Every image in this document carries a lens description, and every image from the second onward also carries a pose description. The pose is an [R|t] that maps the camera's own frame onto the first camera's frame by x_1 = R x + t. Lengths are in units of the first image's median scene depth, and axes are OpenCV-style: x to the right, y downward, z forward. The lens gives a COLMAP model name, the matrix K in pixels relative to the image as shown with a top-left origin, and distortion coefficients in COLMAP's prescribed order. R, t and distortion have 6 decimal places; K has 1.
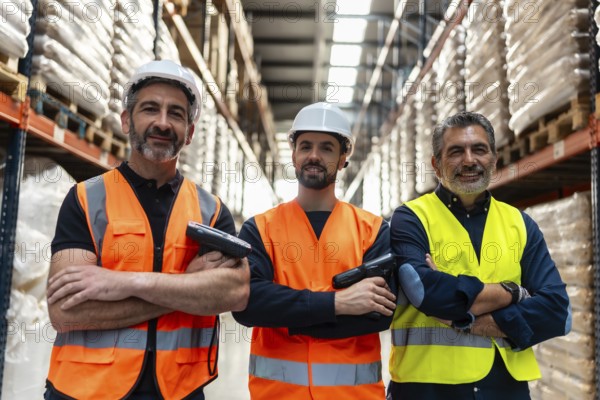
lens RADIAL K [[573.2, 0, 300.0], [0, 573.2, 200.0], [0, 0, 1]] dist [0.002836, 0.007290]
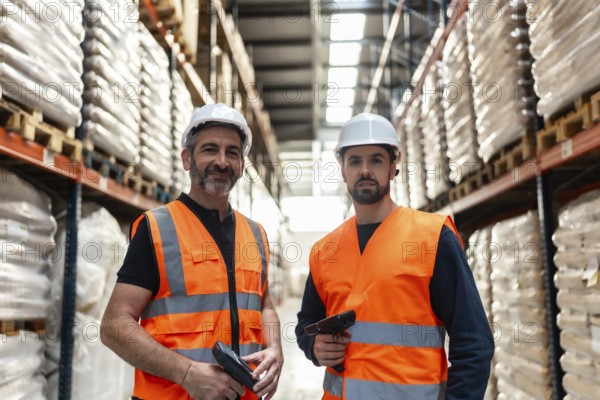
lens RADIAL K [[573.2, 0, 300.0], [0, 573.2, 200.0], [0, 0, 1]] dist [0.002836, 0.007290]
pose [[0.998748, -0.049144, -0.009383, 0.004366], [0.048882, 0.998458, -0.026326, -0.019305], [0.010663, 0.025835, 0.999609, -0.157146]]
